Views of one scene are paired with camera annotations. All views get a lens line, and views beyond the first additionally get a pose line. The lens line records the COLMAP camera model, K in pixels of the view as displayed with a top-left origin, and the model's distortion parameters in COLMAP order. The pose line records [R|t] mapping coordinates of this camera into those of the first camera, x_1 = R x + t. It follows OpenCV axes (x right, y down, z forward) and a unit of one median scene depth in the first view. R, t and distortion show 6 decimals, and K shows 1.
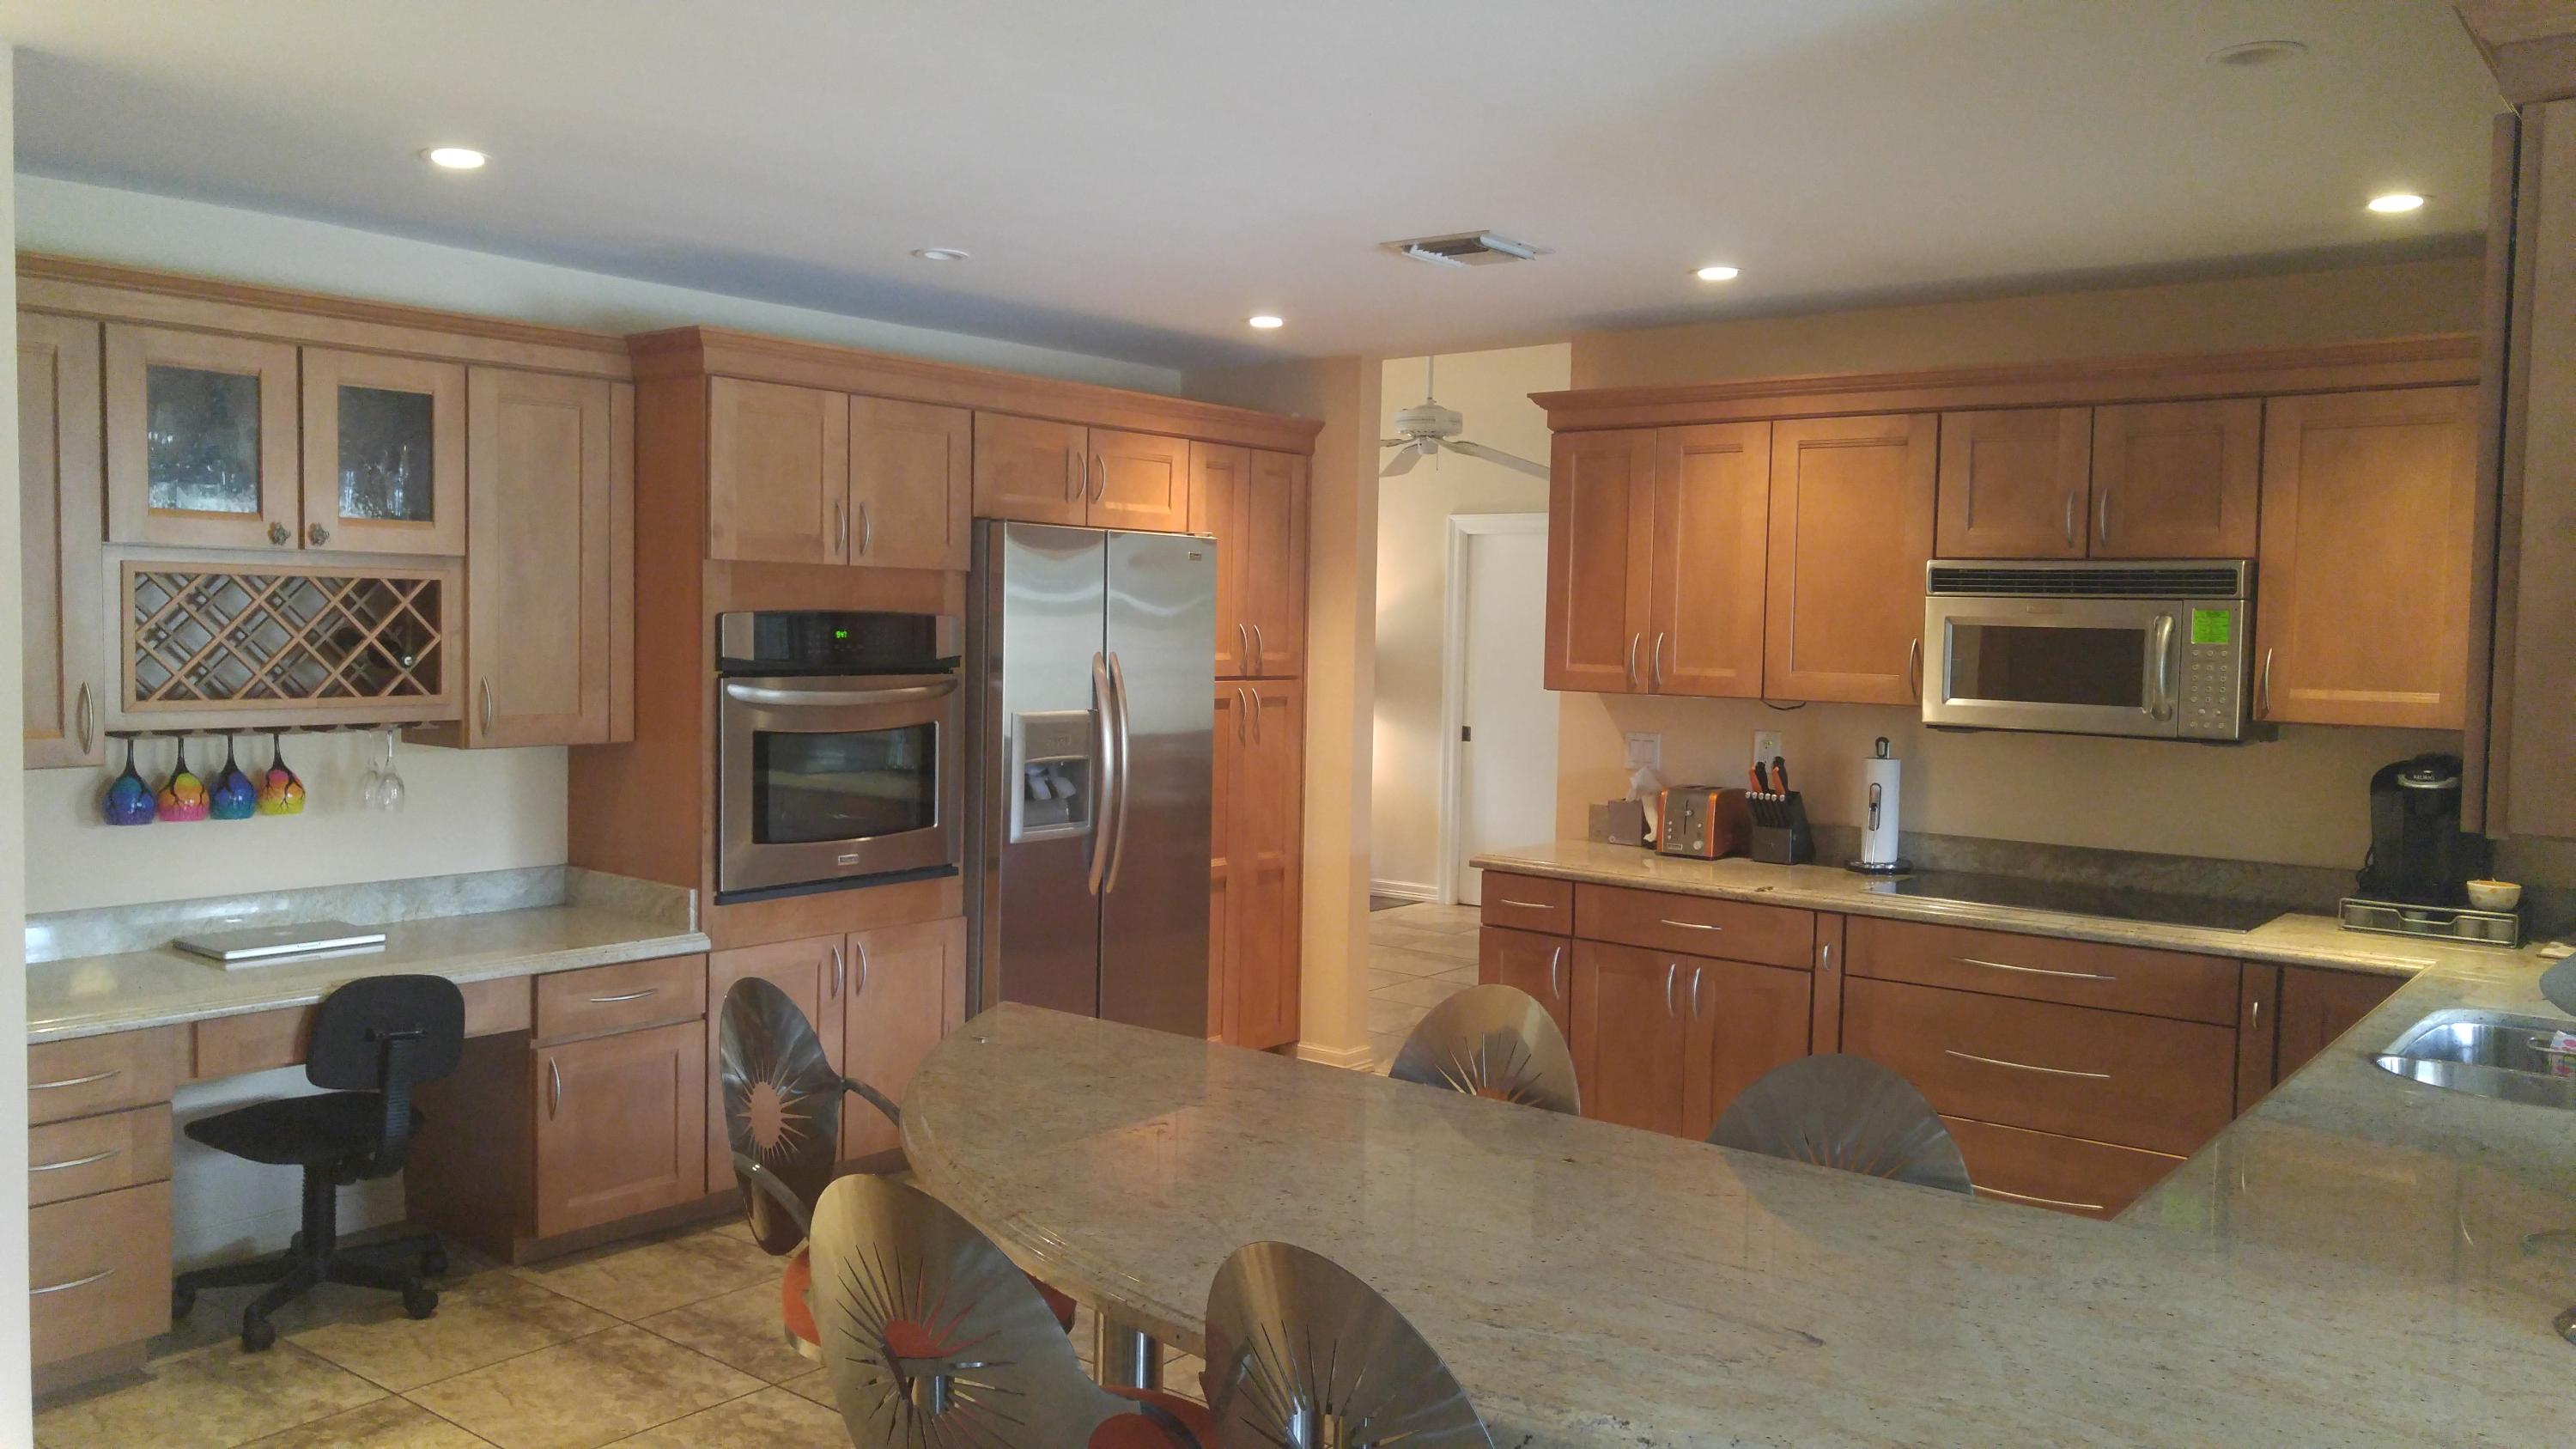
lens RADIAL K [[1970.0, 0, 1288.0], [0, 1970.0, 724.5], [0, 0, 1]] dist [-0.001514, 0.112565]
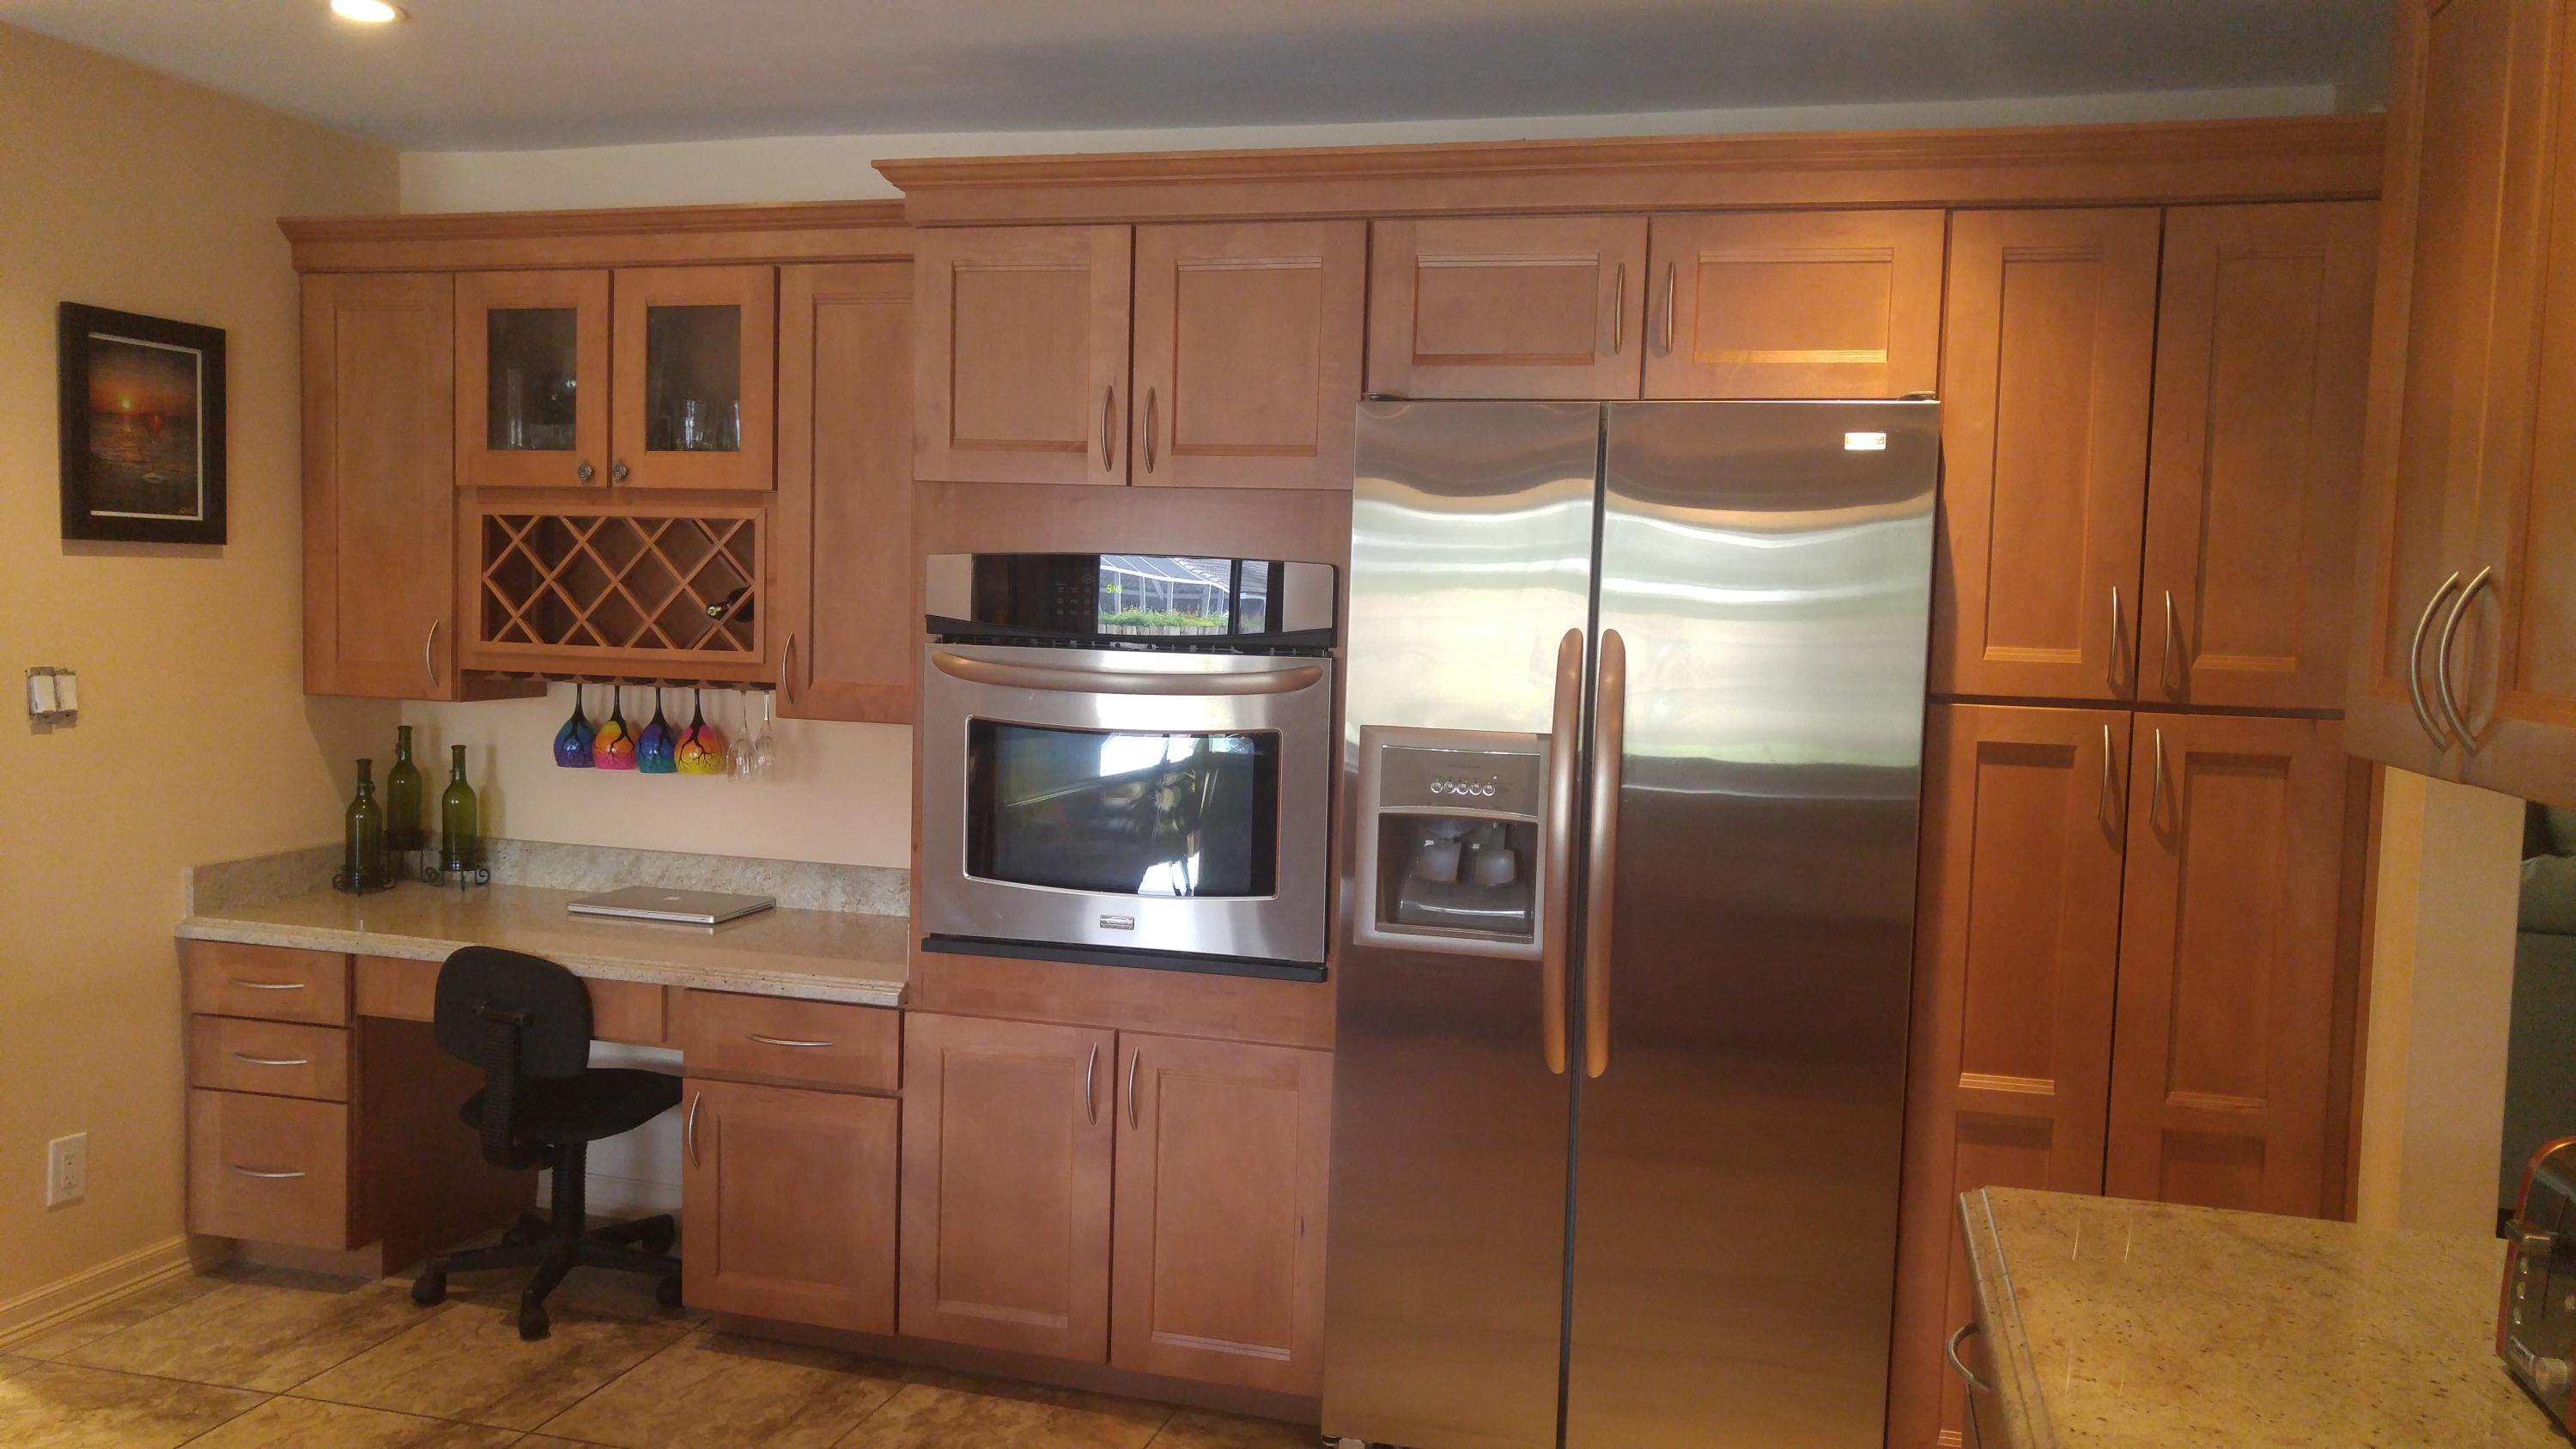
lens RADIAL K [[2052.8, 0, 1281.7], [0, 2052.8, 736.1], [0, 0, 1]] dist [-0.006806, 0.111625]
pose [[0.374212, 0.063734, -0.925151, 0.445254], [-0.069725, 0.996745, 0.040464, -0.027949], [0.924718, 0.049364, 0.377437, 0.792460]]
